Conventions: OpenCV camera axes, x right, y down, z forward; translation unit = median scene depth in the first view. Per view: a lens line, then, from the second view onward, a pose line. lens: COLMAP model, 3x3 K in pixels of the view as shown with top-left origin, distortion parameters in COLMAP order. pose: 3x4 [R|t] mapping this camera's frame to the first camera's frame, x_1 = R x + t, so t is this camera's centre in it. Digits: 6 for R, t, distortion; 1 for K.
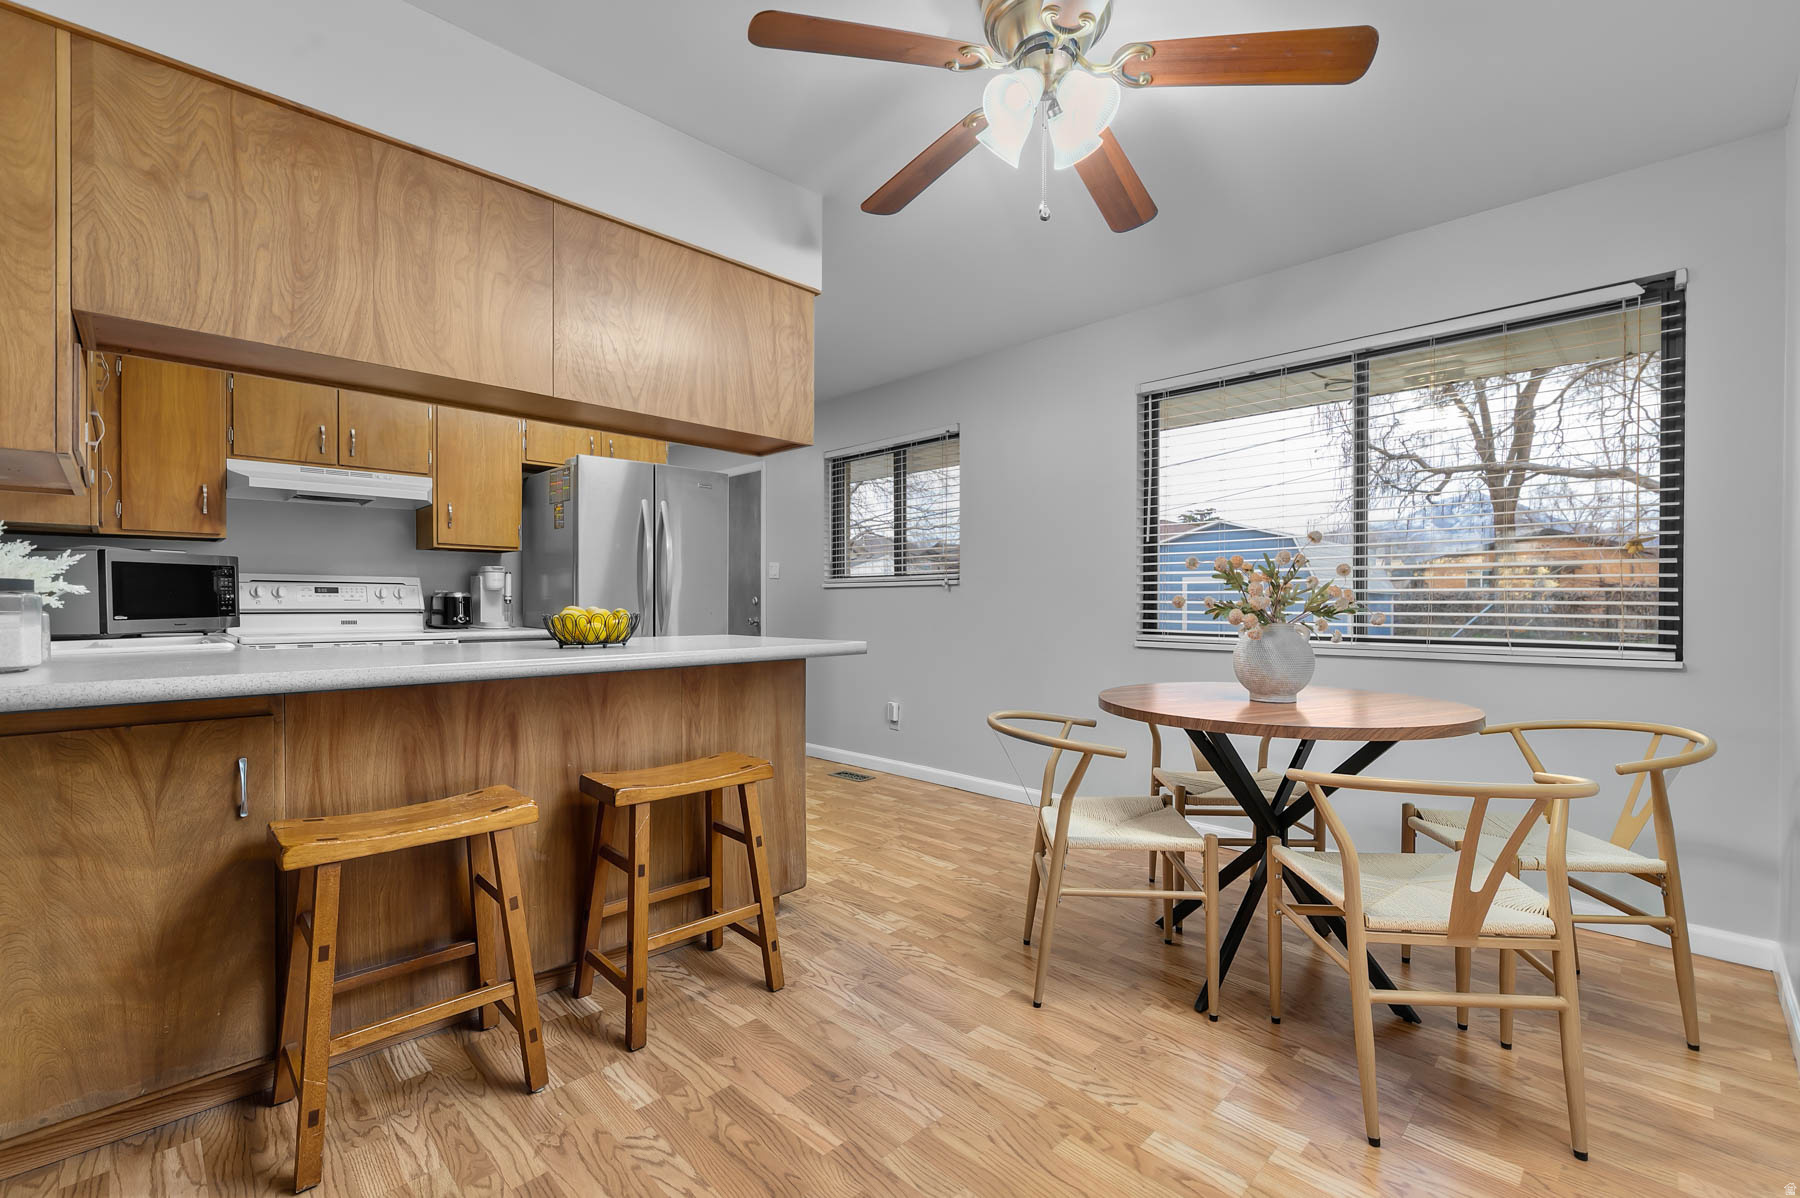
lens RADIAL K [[776.6, 0, 900.0], [0, 776.6, 599.0], [0, 0, 1]] dist [-0.000668, -0.000003]
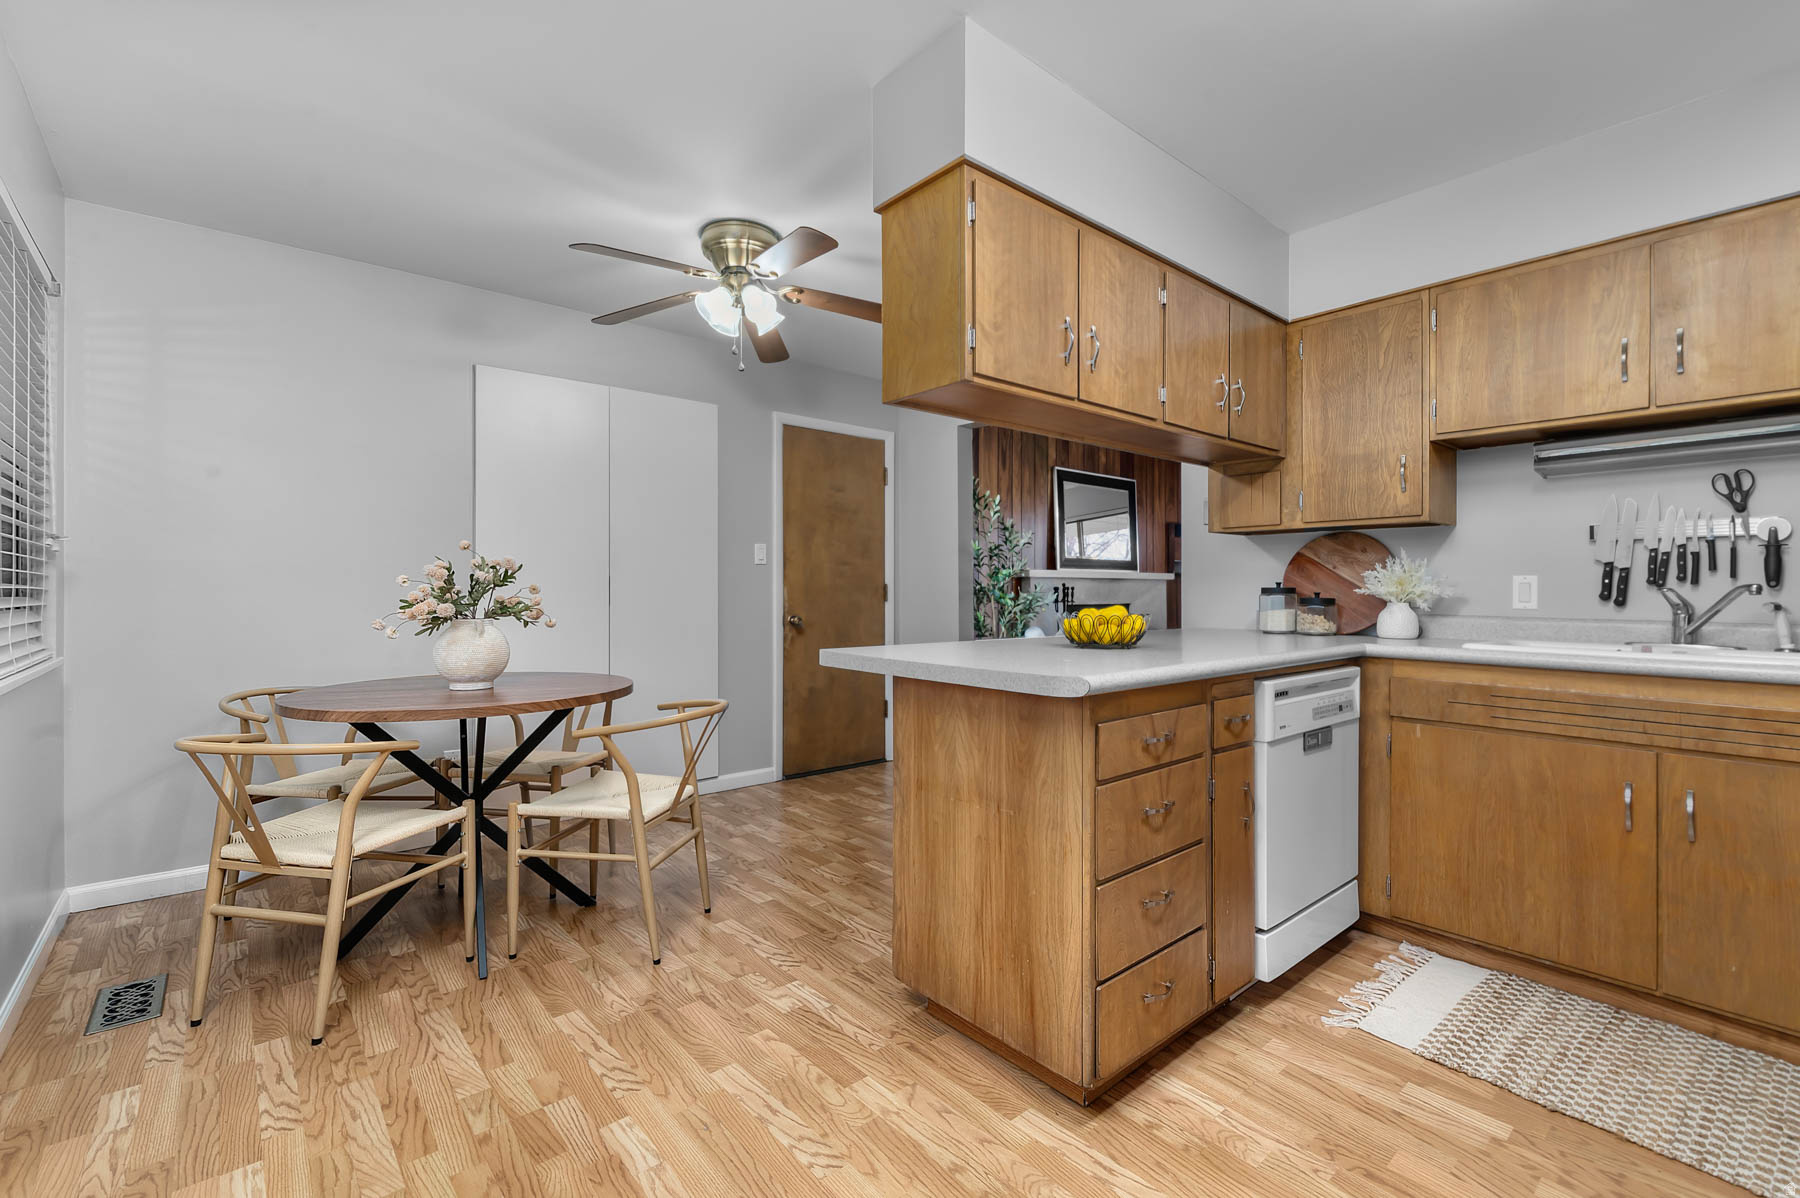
lens RADIAL K [[776.6, 0, 900.0], [0, 776.6, 599.0], [0, 0, 1]] dist [-0.000668, -0.000003]
pose [[-0.997526, 0.002317, 0.070267, -0.231629], [0.003153, 0.999926, 0.011781, -0.011257], [-0.070234, 0.011973, -0.997459, 2.232758]]
